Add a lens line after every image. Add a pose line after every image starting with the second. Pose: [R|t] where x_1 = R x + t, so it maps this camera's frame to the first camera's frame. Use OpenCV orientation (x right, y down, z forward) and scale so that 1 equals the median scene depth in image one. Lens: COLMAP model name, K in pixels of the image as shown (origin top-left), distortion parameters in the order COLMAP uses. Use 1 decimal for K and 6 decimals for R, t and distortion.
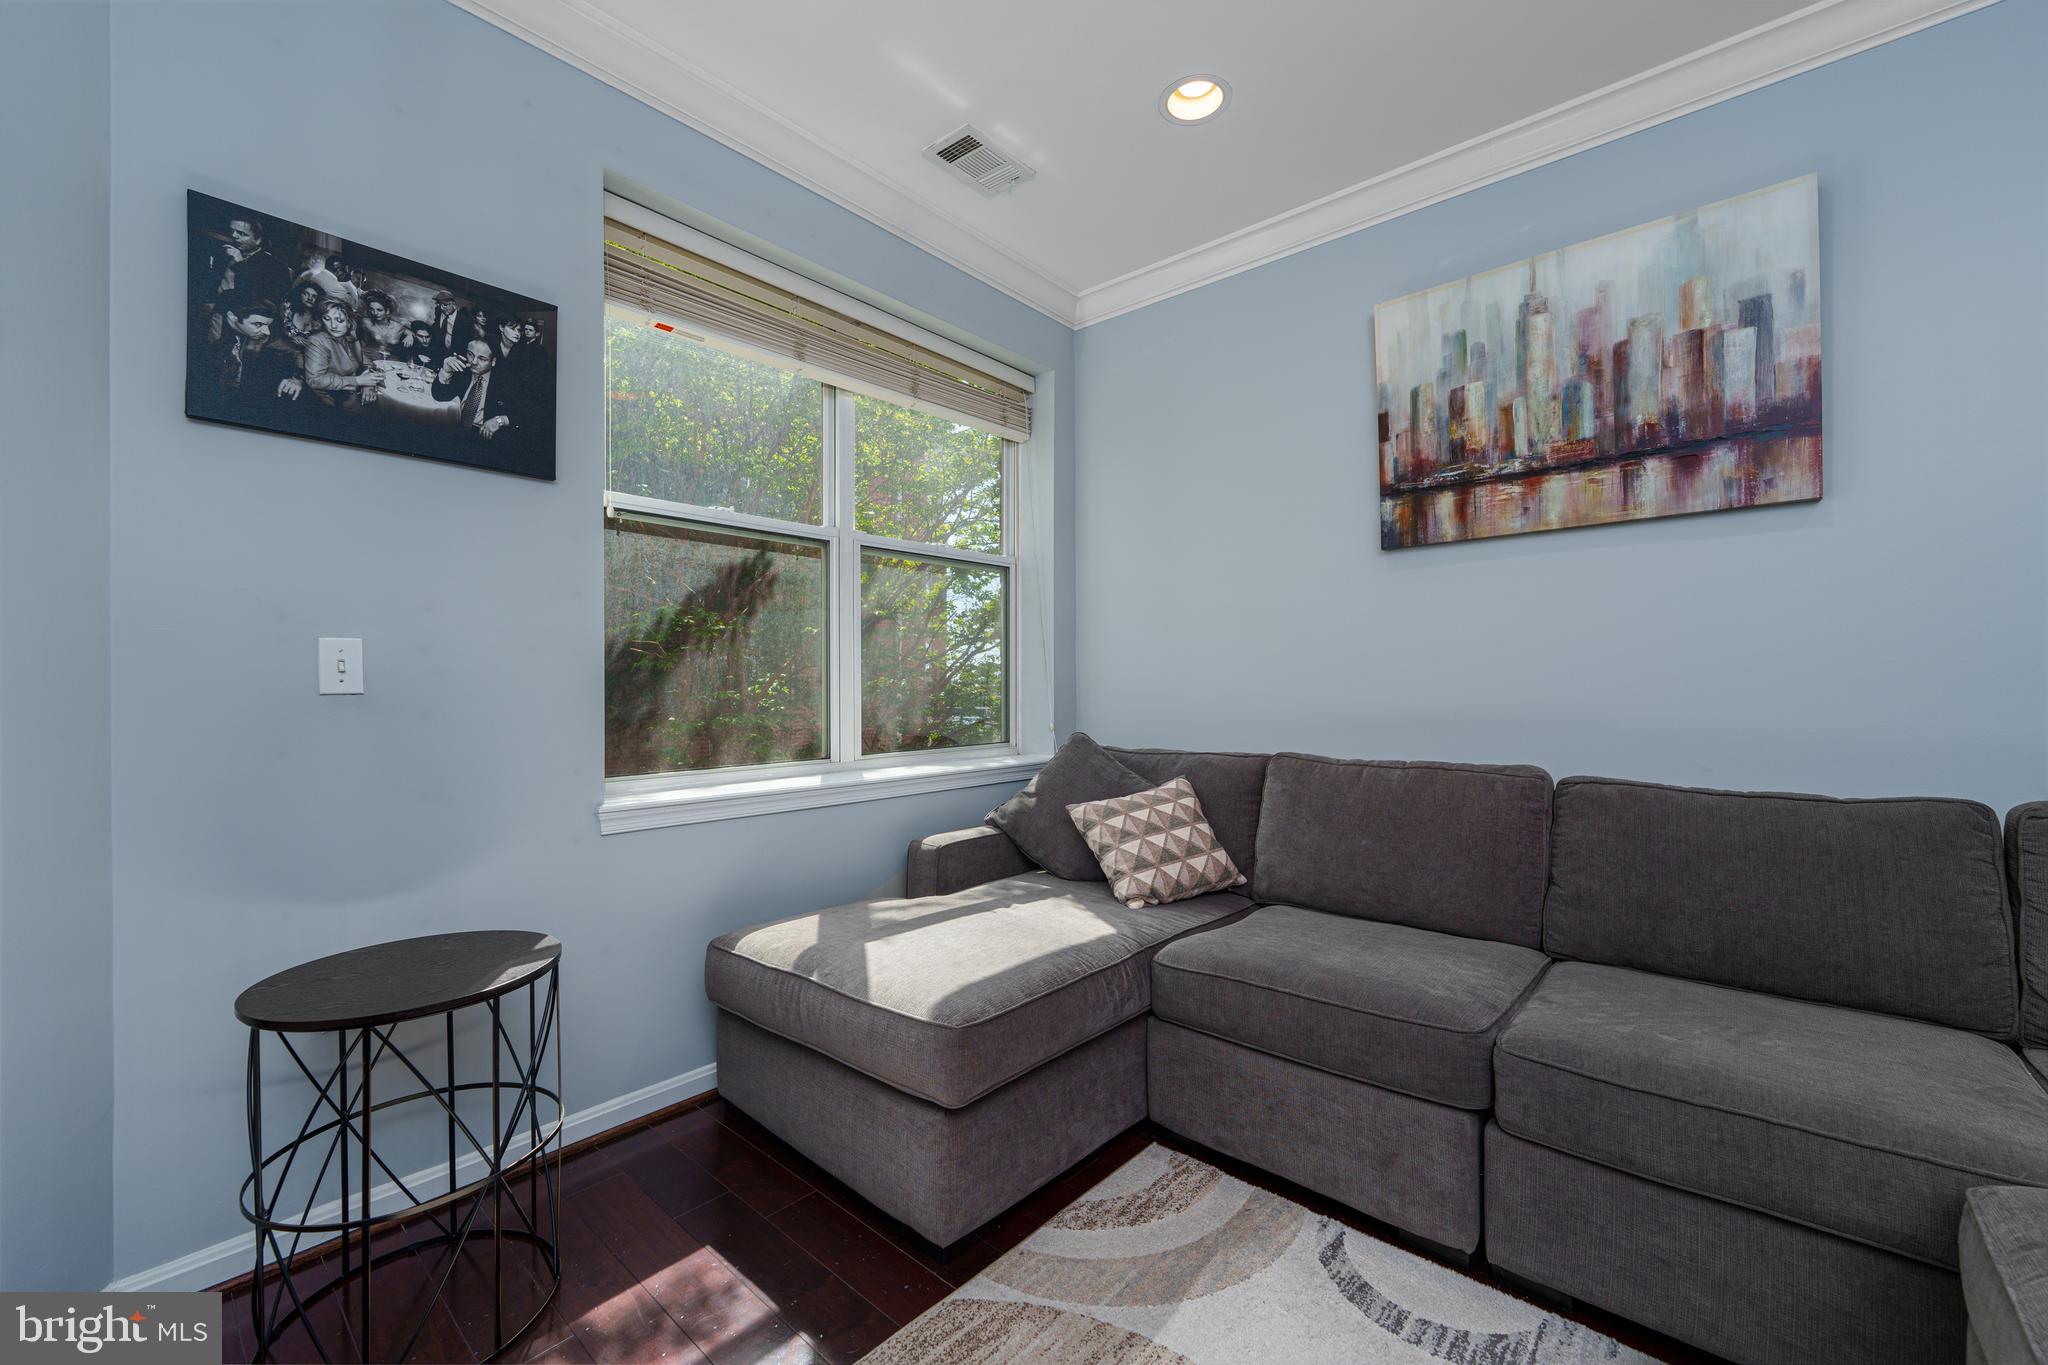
lens RADIAL K [[825.7, 0, 1022.1], [0, 825.7, 685.6], [0, 0, 1]] dist [0.000360, -0.000429]
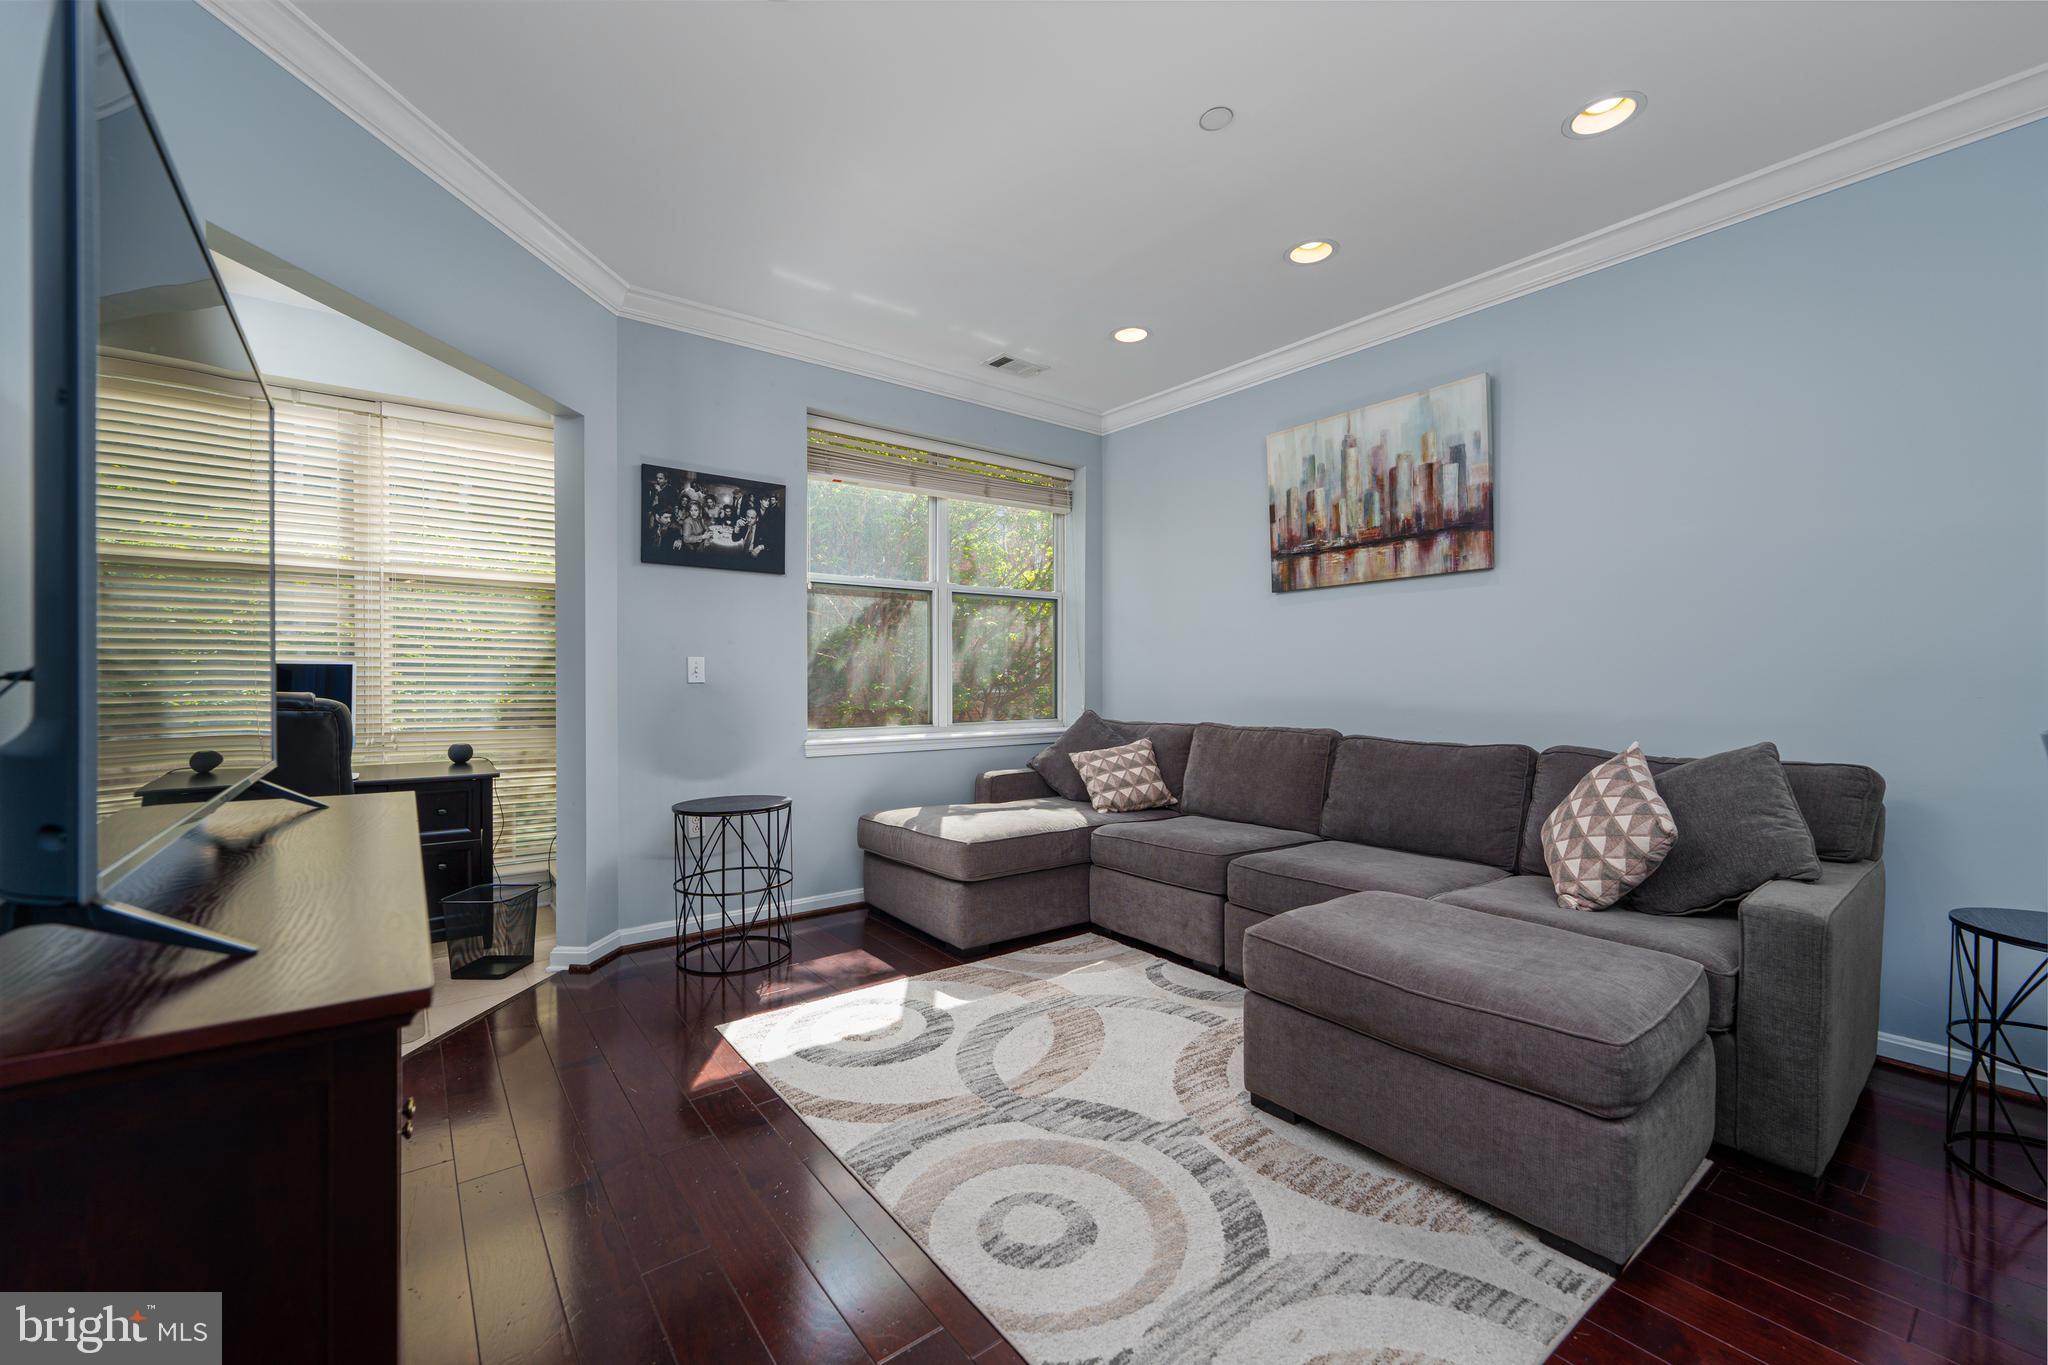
lens RADIAL K [[825.7, 0, 1021.5], [0, 825.7, 686.5], [0, 0, 1]] dist [0.000360, -0.000429]
pose [[0.981428, 0.003824, -0.191795, 0.336797], [-0.002227, 0.999961, 0.008539, -0.000458], [0.191820, -0.007953, 0.981398, -0.758365]]
